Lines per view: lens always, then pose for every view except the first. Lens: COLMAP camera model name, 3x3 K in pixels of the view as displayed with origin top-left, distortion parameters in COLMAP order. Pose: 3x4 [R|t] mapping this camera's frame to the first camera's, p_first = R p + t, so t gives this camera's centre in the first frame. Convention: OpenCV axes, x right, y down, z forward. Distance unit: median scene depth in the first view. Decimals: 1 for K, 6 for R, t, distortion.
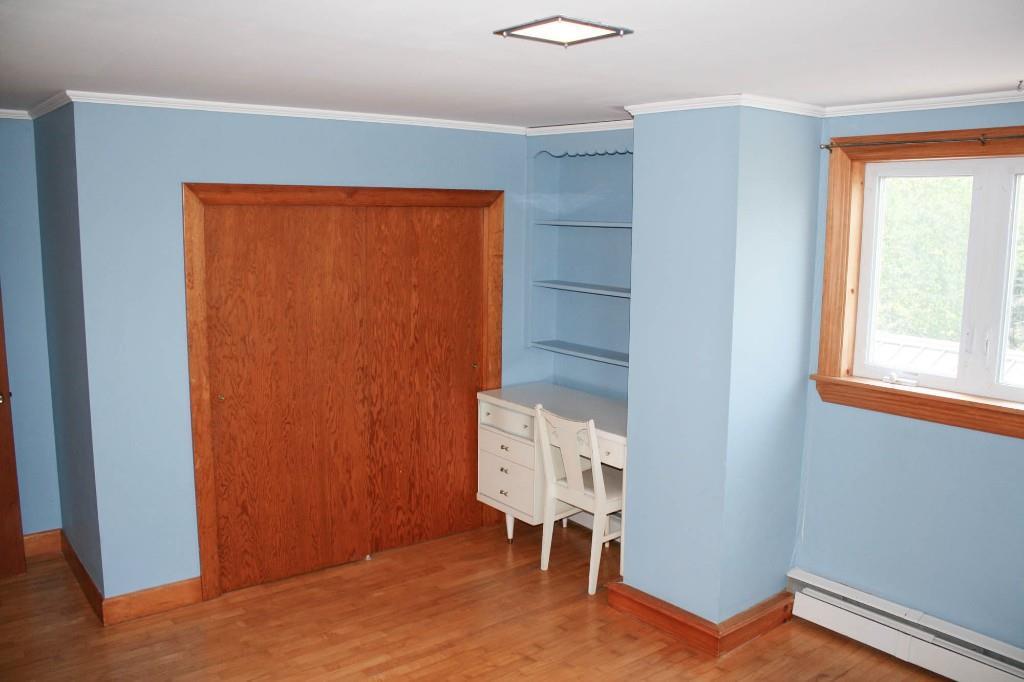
lens RADIAL K [[846.0, 0, 511.5], [0, 846.0, 347.2], [0, 0, 1]] dist [-0.166962, 0.137075]
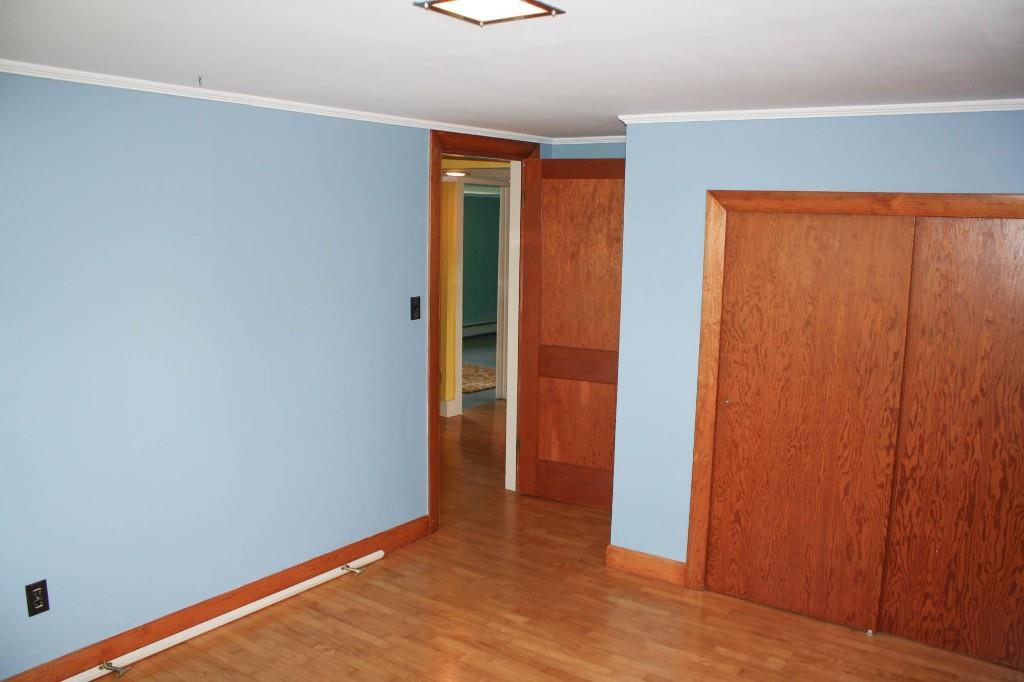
lens RADIAL K [[846.0, 0, 511.5], [0, 846.0, 347.2], [0, 0, 1]] dist [-0.166962, 0.137075]
pose [[0.294898, 0.138515, -0.945436, 0.508278], [-0.160869, 0.982511, 0.093769, -0.055269], [0.941890, 0.124439, 0.312023, 0.407642]]
